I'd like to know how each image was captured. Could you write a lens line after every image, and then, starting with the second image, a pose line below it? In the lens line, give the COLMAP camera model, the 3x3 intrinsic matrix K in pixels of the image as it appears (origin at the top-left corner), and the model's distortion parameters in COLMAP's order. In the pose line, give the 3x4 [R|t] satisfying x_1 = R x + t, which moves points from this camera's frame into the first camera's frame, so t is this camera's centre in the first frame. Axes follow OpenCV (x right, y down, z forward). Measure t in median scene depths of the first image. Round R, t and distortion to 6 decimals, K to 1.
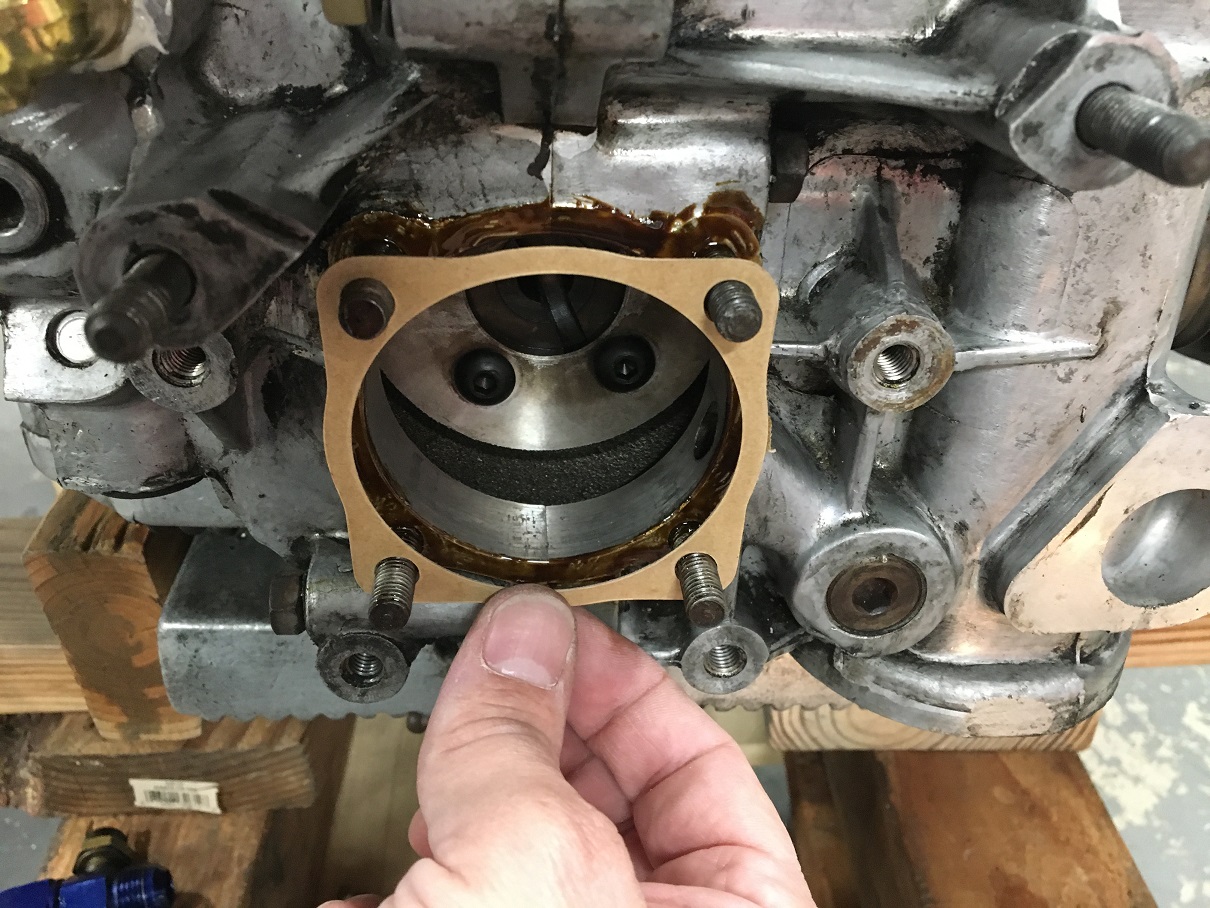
lens RADIAL K [[1043.8, 0, 602.6], [0, 1043.8, 457.5], [0, 0, 1]] dist [0.055578, -0.083179]
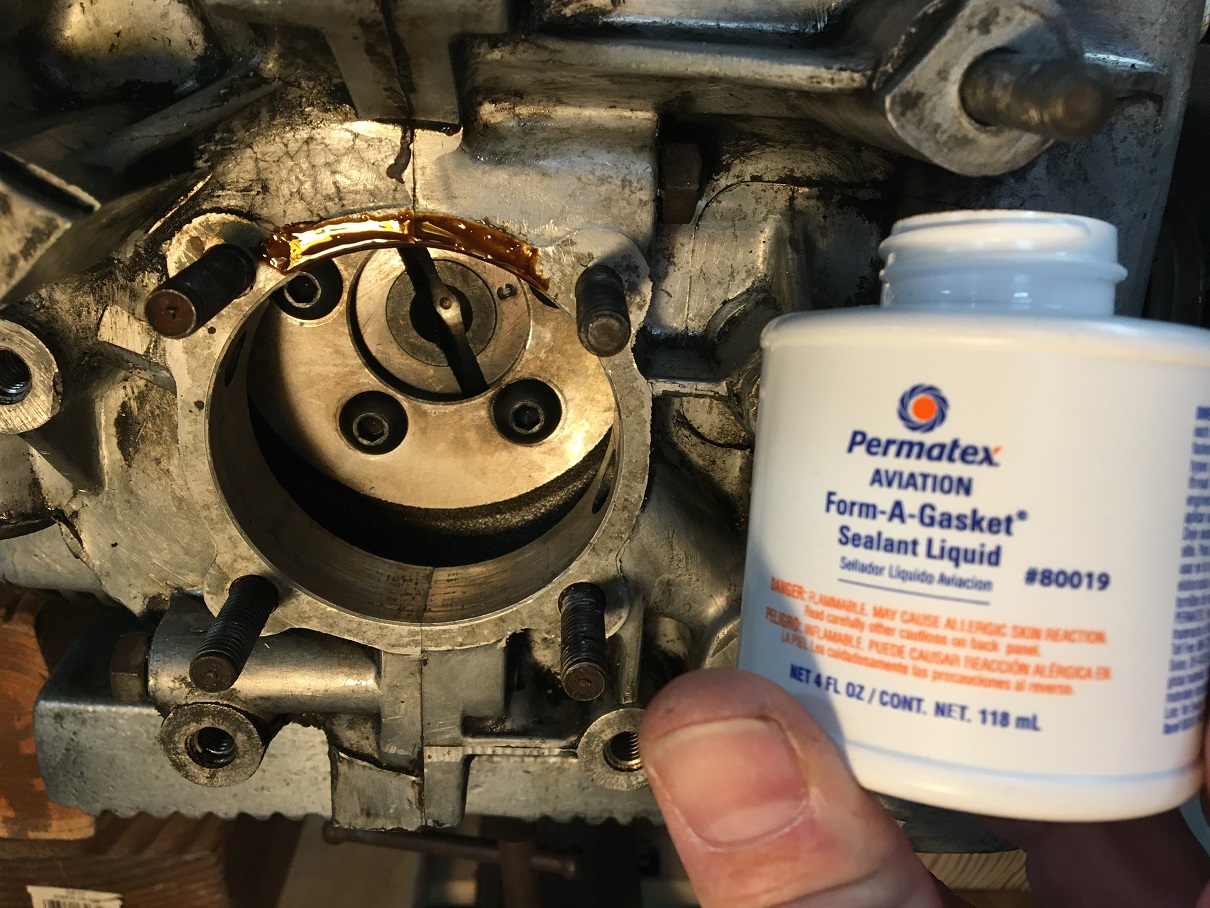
lens RADIAL K [[1043.8, 0, 602.6], [0, 1043.8, 457.5], [0, 0, 1]] dist [0.055578, -0.083179]
pose [[0.999369, 0.027913, -0.021966, 0.124522], [-0.030388, 0.992084, -0.121847, 0.066819], [0.018391, 0.122438, 0.992306, 0.114786]]
